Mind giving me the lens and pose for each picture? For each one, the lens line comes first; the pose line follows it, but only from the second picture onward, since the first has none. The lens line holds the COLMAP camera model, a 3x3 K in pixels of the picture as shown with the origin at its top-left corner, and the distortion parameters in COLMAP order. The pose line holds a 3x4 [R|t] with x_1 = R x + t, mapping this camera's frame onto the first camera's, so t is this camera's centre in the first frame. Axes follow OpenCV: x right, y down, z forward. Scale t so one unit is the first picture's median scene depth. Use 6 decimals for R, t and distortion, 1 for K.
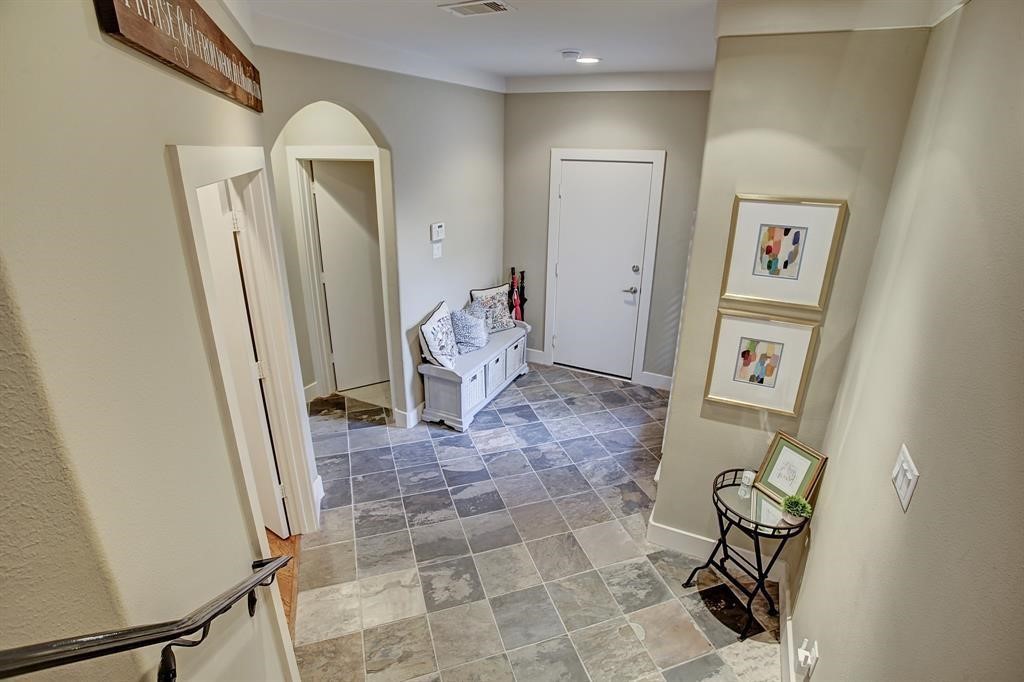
lens RADIAL K [[494.6, 0, 517.6], [0, 494.6, 340.1], [0, 0, 1]] dist [-0.057446, 0.006578]
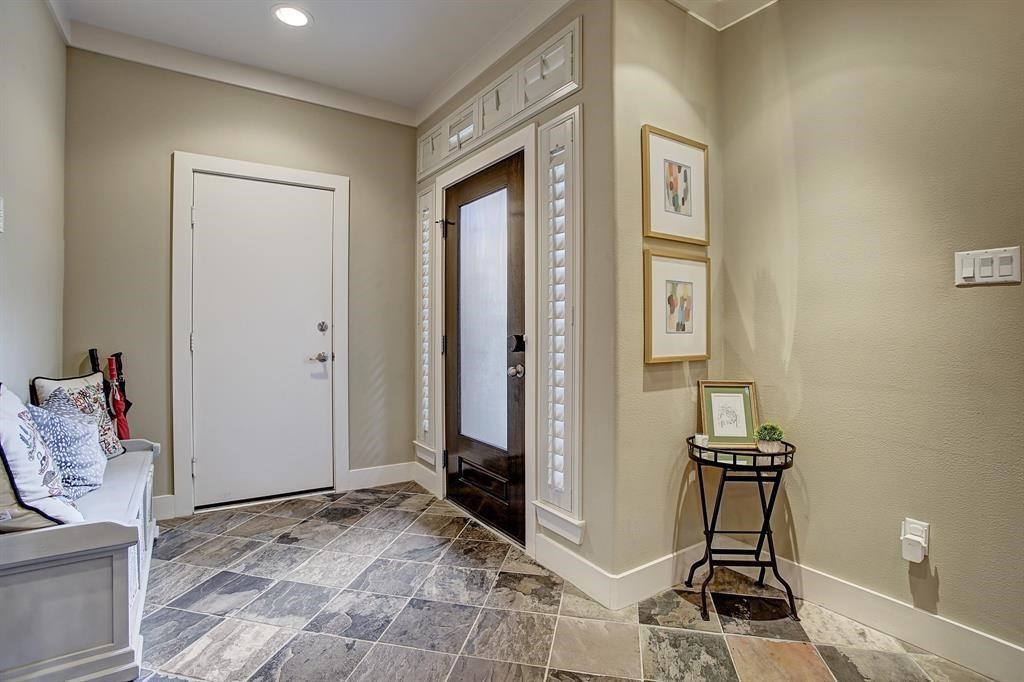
lens RADIAL K [[494.6, 0, 512.4], [0, 494.6, 335.8], [0, 0, 1]] dist [-0.057446, 0.006578]
pose [[0.511590, -0.024504, 0.858880, -0.359836], [0.316890, 0.934509, -0.162093, 0.111557], [-0.798659, 0.355095, 0.485851, 0.619557]]
